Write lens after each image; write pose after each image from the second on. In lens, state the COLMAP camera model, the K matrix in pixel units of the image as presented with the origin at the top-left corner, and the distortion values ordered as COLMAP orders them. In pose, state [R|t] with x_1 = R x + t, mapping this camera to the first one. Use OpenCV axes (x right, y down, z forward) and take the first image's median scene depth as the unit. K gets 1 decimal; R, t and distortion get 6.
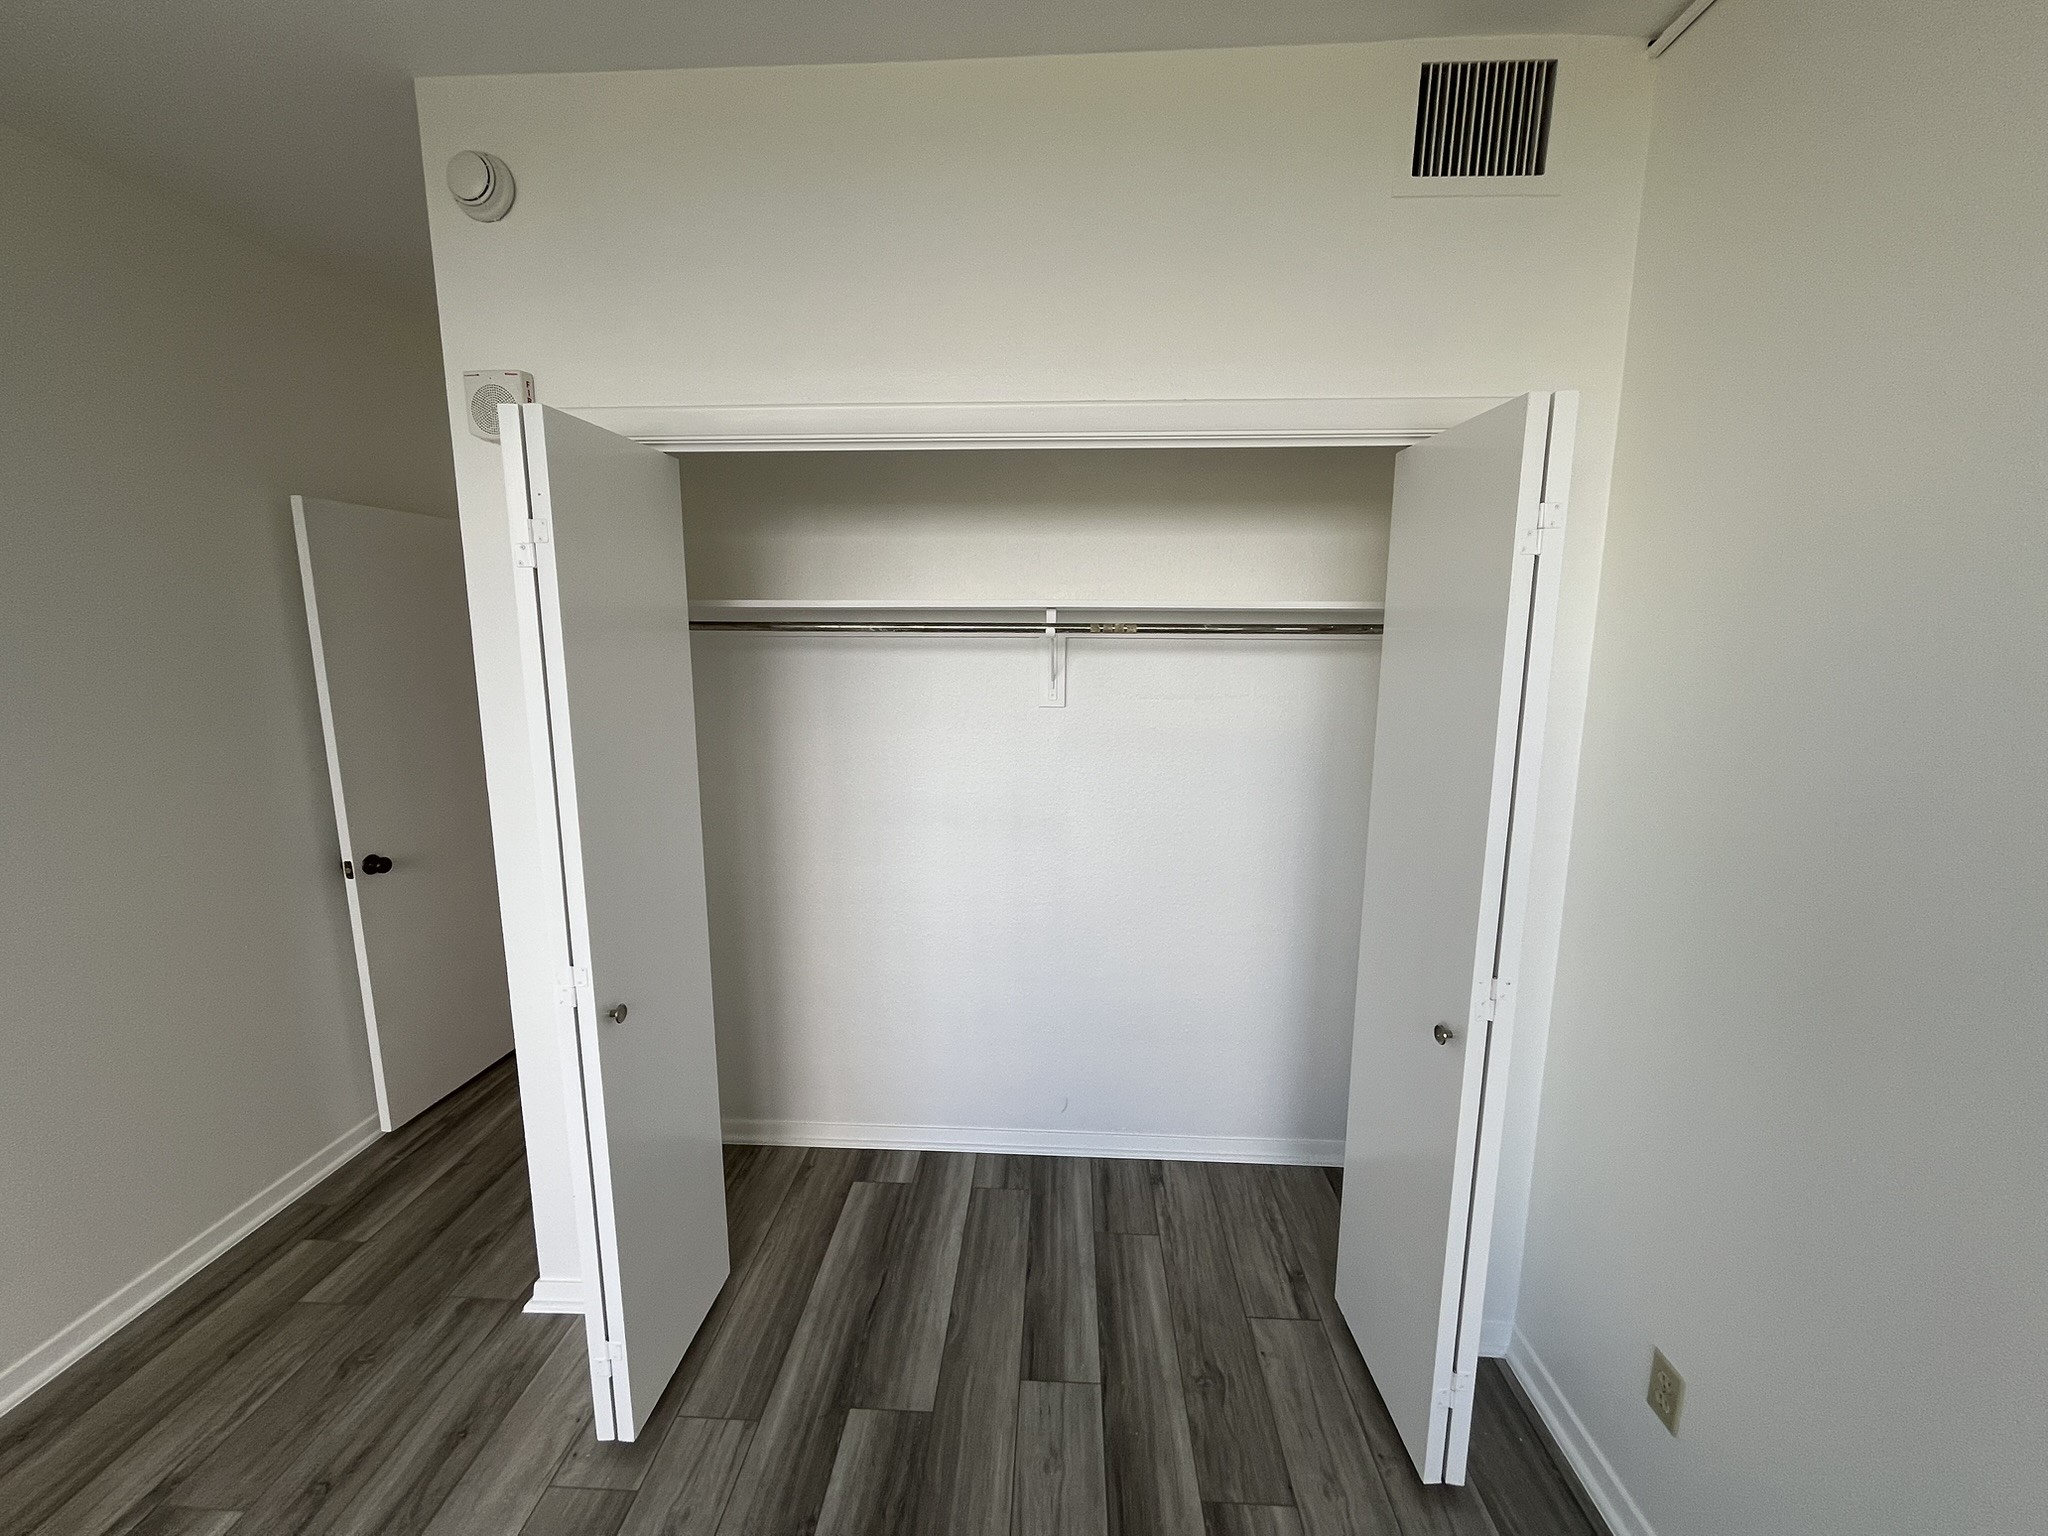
lens RADIAL K [[829.5, 0, 1025.5], [0, 829.5, 763.0], [0, 0, 1]] dist [-0.002127, -0.000177]
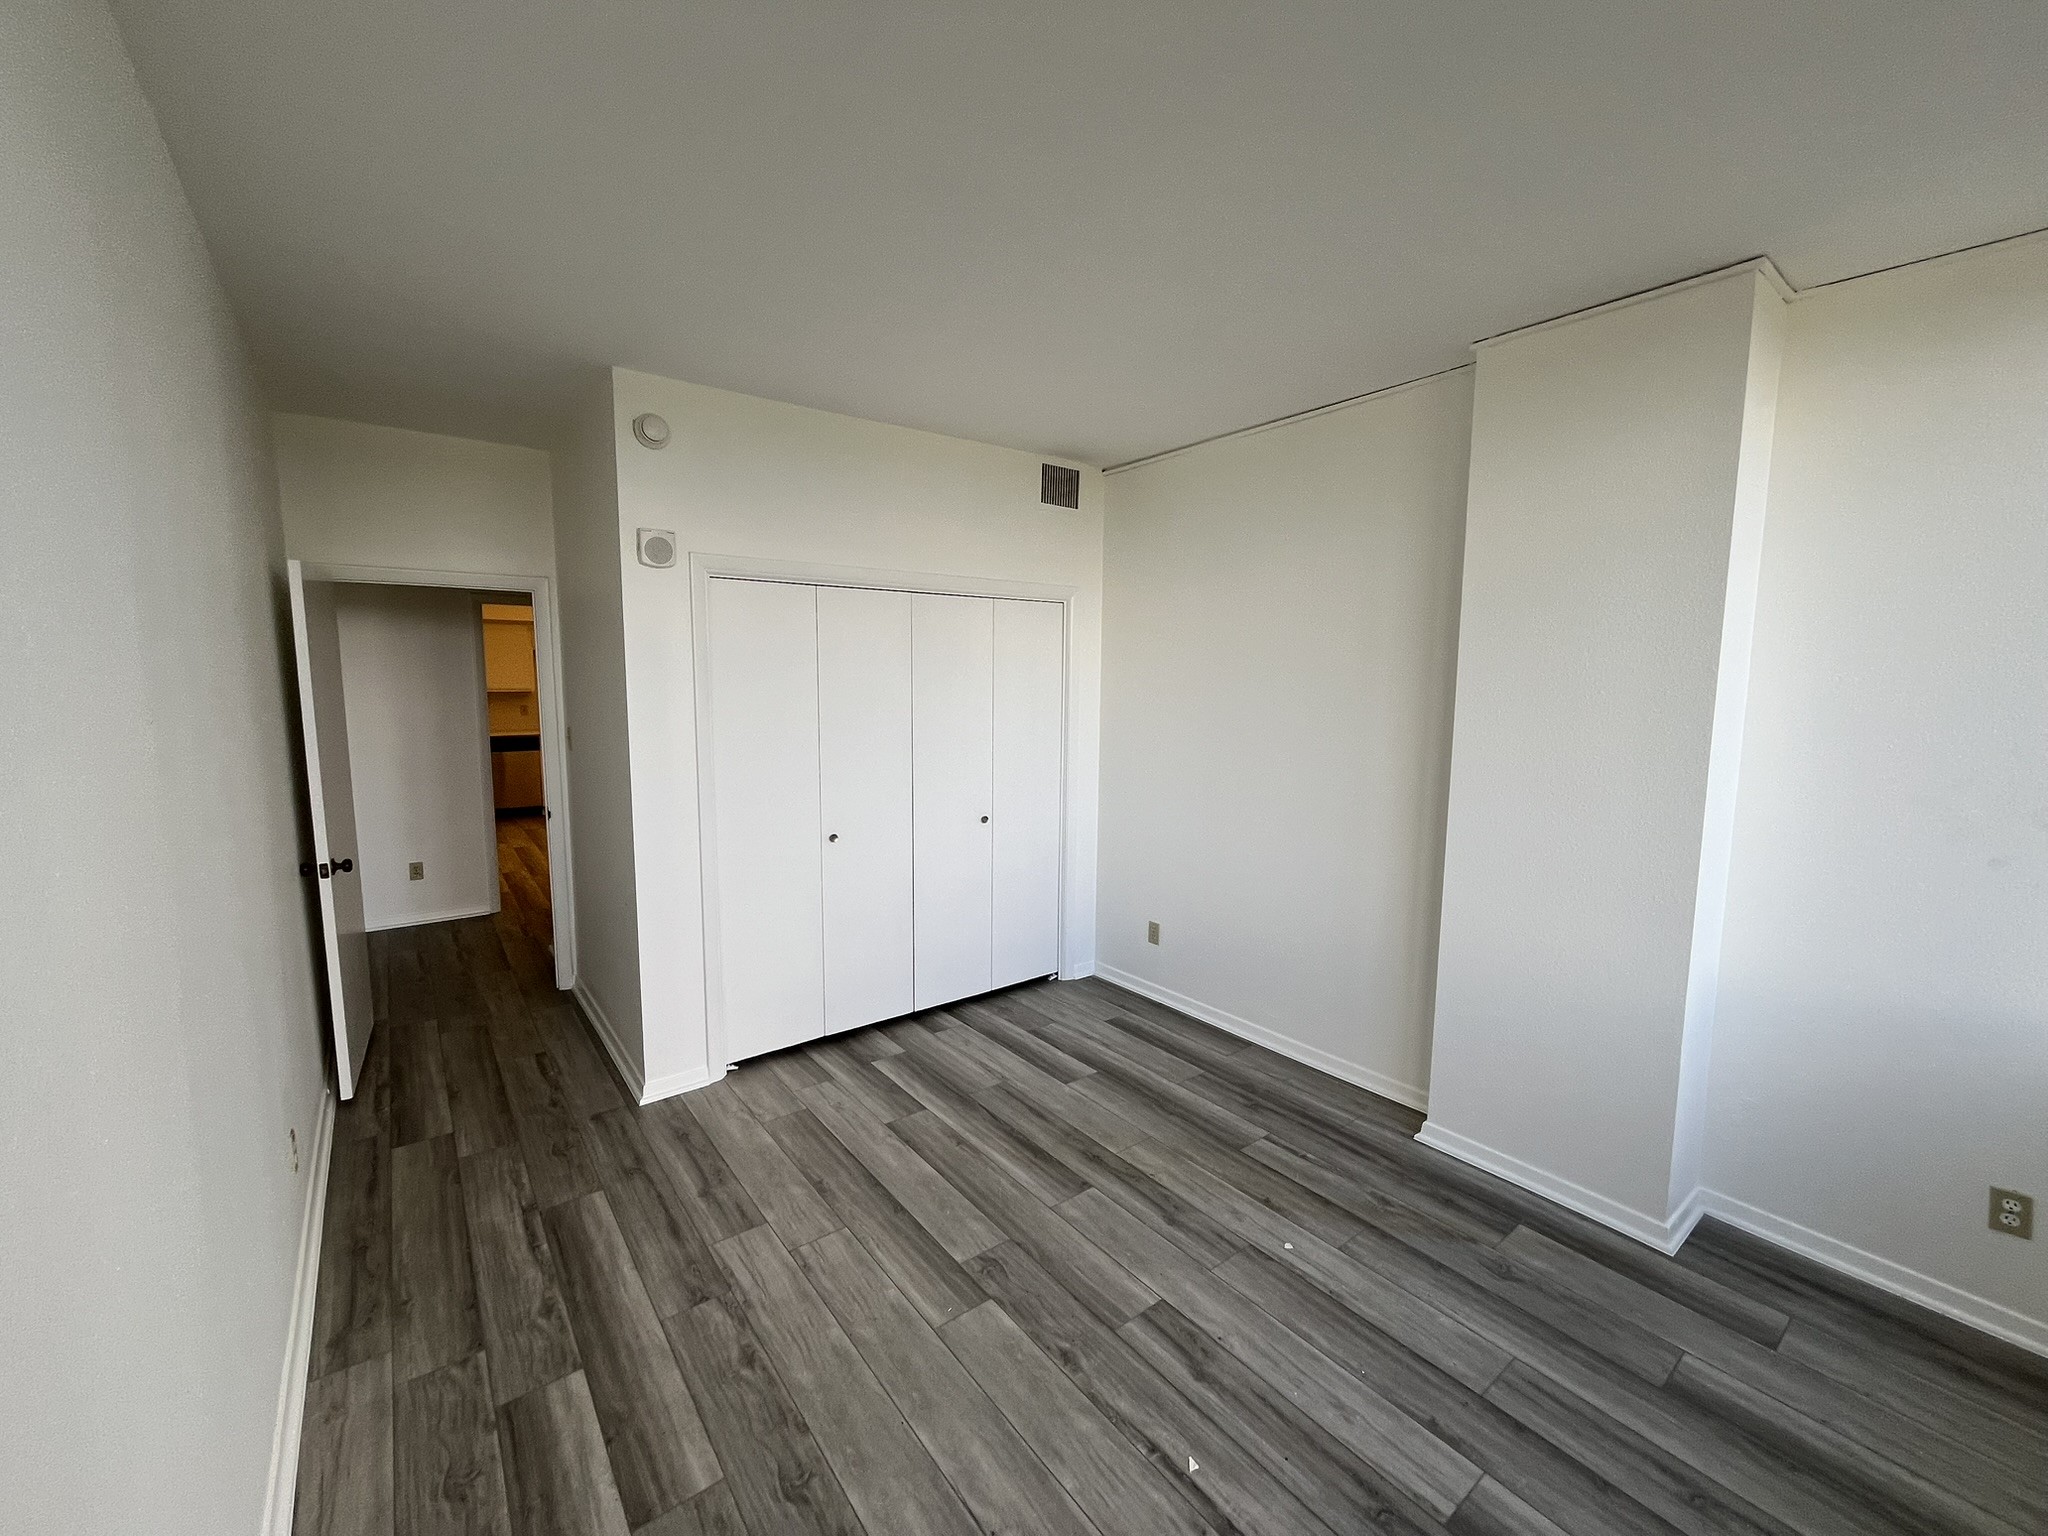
lens RADIAL K [[829.5, 0, 1021.9], [0, 829.5, 760.0], [0, 0, 1]] dist [-0.002127, -0.000177]
pose [[0.763626, -0.066334, 0.642242, -1.222722], [0.095544, 0.995367, -0.010796, 0.118839], [-0.638550, 0.069606, 0.766426, -0.849537]]
